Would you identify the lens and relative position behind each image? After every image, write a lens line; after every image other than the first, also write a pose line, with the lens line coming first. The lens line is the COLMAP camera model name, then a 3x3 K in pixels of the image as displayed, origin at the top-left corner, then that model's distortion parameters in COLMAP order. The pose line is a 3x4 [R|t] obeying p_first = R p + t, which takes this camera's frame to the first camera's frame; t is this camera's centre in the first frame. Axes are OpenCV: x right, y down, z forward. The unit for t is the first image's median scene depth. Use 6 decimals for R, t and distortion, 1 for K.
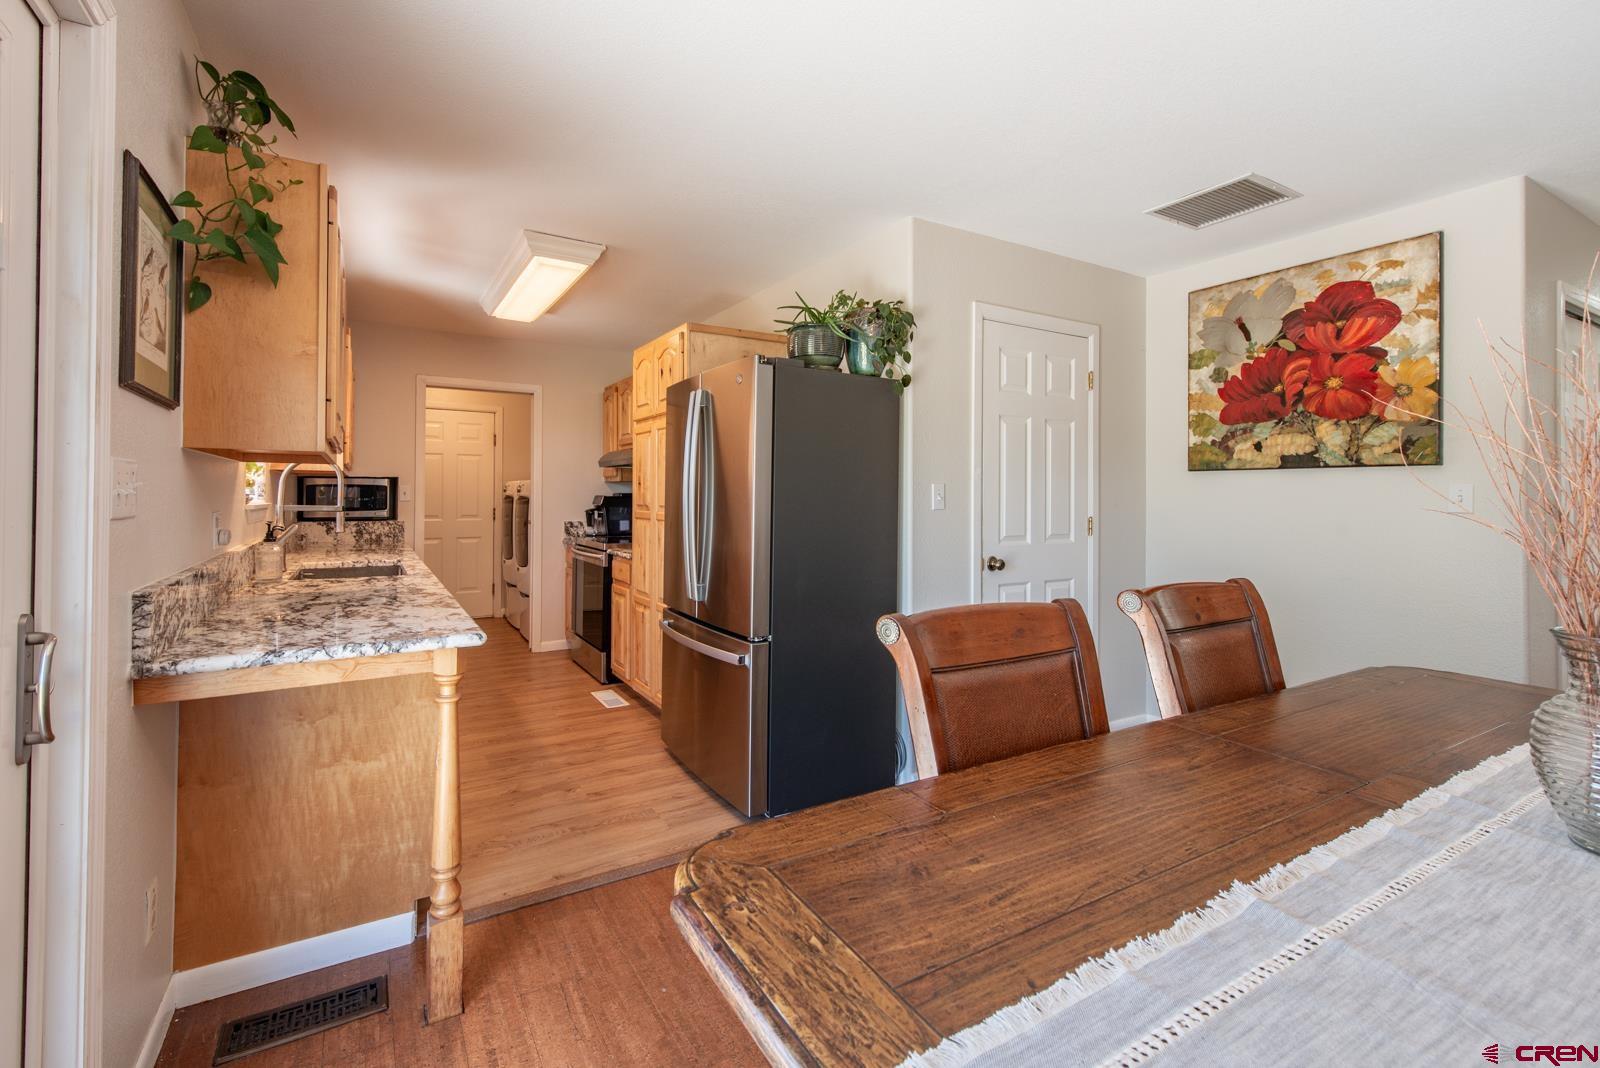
lens RADIAL K [[671.6, 0, 738.2], [0, 671.6, 489.5], [0, 0, 1]] dist [0.019339, -0.006345]
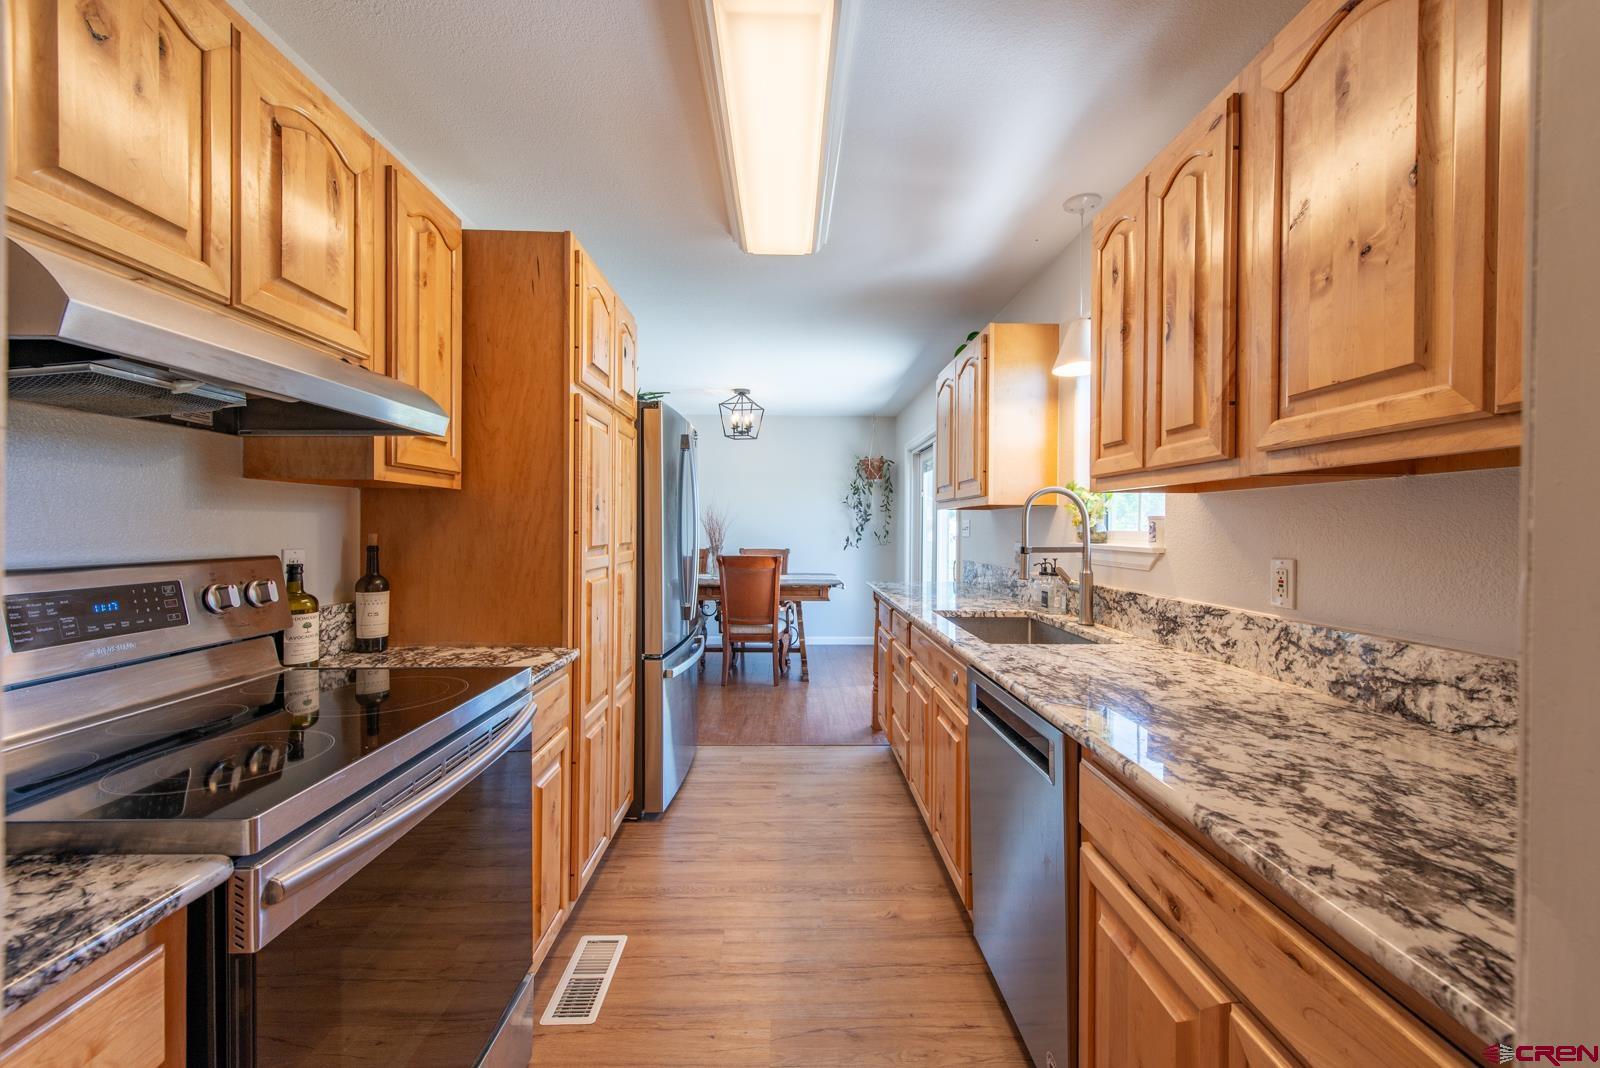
lens RADIAL K [[626.9, 0, 801.6], [0, 626.9, 532.0], [0, 0, 1]] dist [0.016583, -0.004932]
pose [[-0.886105, -0.014347, 0.463262, -0.702255], [-0.014975, 0.999885, 0.002321, 0.008753], [-0.463242, -0.004881, -0.886218, 1.798482]]
